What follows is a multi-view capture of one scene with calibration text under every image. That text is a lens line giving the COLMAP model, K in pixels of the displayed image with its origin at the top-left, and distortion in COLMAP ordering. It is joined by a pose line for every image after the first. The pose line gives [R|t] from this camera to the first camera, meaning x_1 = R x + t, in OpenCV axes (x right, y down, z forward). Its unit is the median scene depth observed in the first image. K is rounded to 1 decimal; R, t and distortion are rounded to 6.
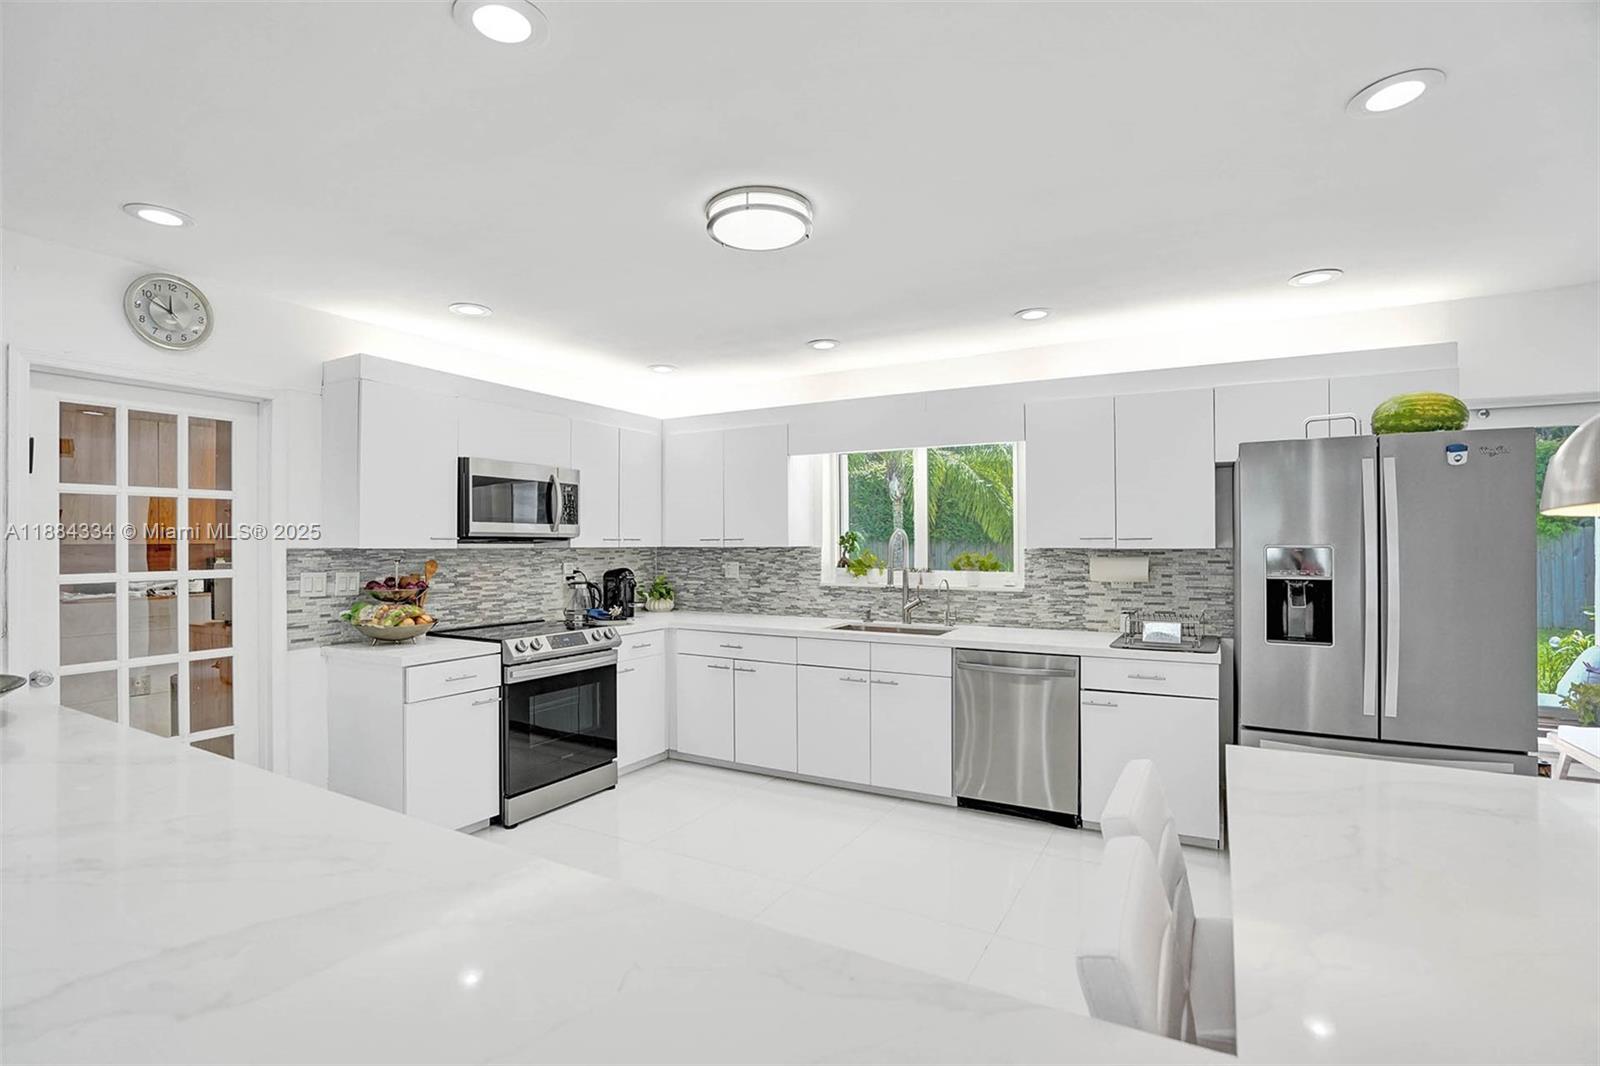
lens RADIAL K [[753.6, 0, 796.7], [0, 753.6, 539.1], [0, 0, 1]] dist [-0.052649, 0.019437]
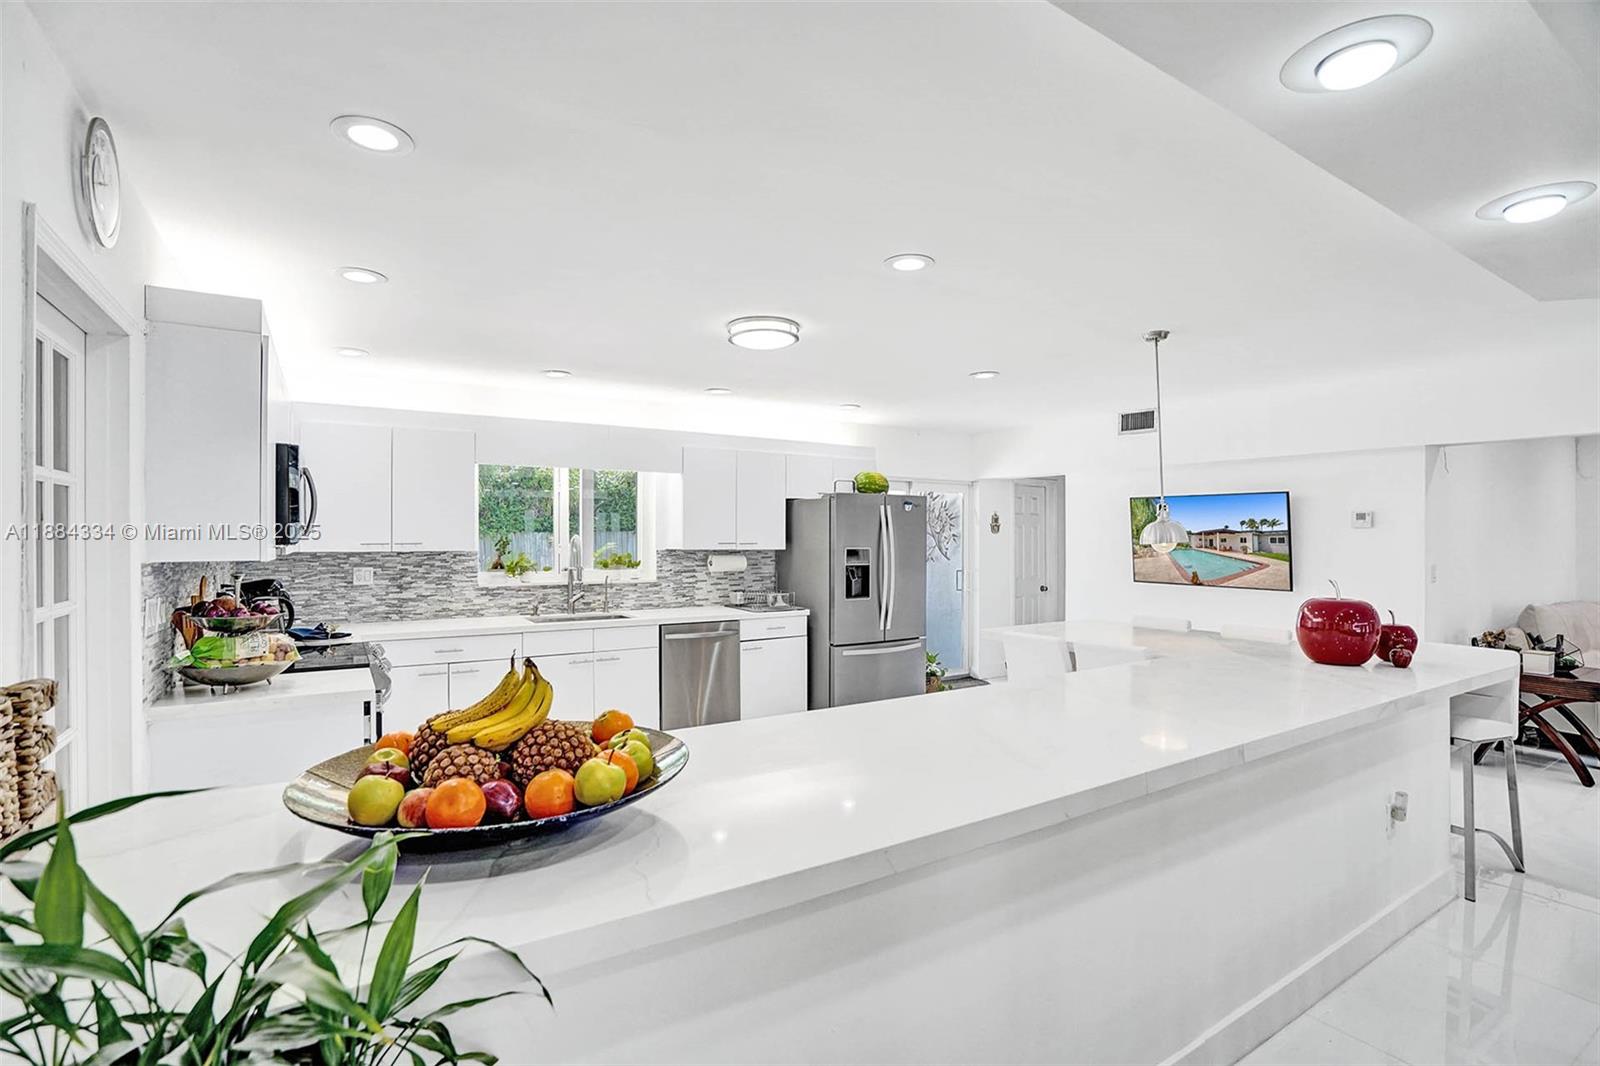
lens RADIAL K [[756.1, 0, 800.9], [0, 756.1, 539.6], [0, 0, 1]] dist [-0.056023, 0.019688]
pose [[0.477686, -0.000125, 0.878531, -0.769453], [-0.007321, 0.999965, 0.004123, -0.013901], [-0.878500, -0.008401, 0.477668, 0.120648]]
